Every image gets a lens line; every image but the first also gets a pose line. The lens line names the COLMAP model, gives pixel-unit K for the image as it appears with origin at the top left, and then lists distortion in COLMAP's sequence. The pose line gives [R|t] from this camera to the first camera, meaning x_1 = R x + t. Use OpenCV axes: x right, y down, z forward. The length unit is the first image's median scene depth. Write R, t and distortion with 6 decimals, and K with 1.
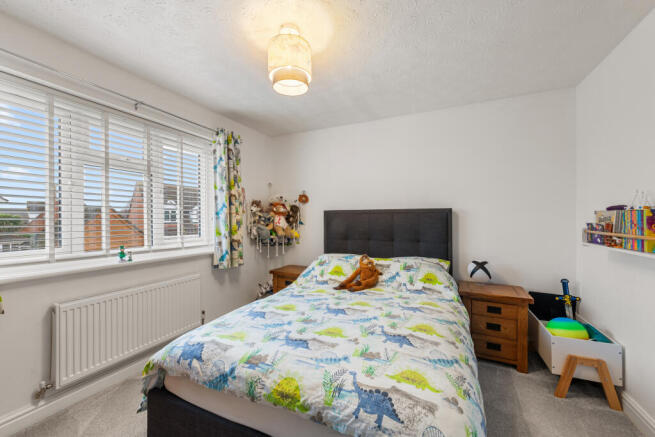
lens RADIAL K [[263.9, 0, 328.4], [0, 263.9, 219.3], [0, 0, 1]] dist [0.010071, -0.000483]
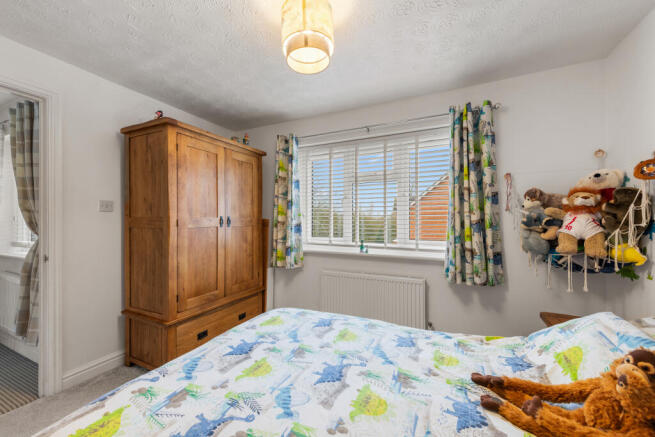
lens RADIAL K [[263.9, 0, 330.8], [0, 263.9, 221.6], [0, 0, 1]] dist [0.010071, -0.000483]
pose [[-0.034457, 0.005426, -0.999391, 0.554017], [0.002953, 0.999981, 0.005327, -0.001961], [0.999402, -0.002768, -0.034472, 0.890198]]
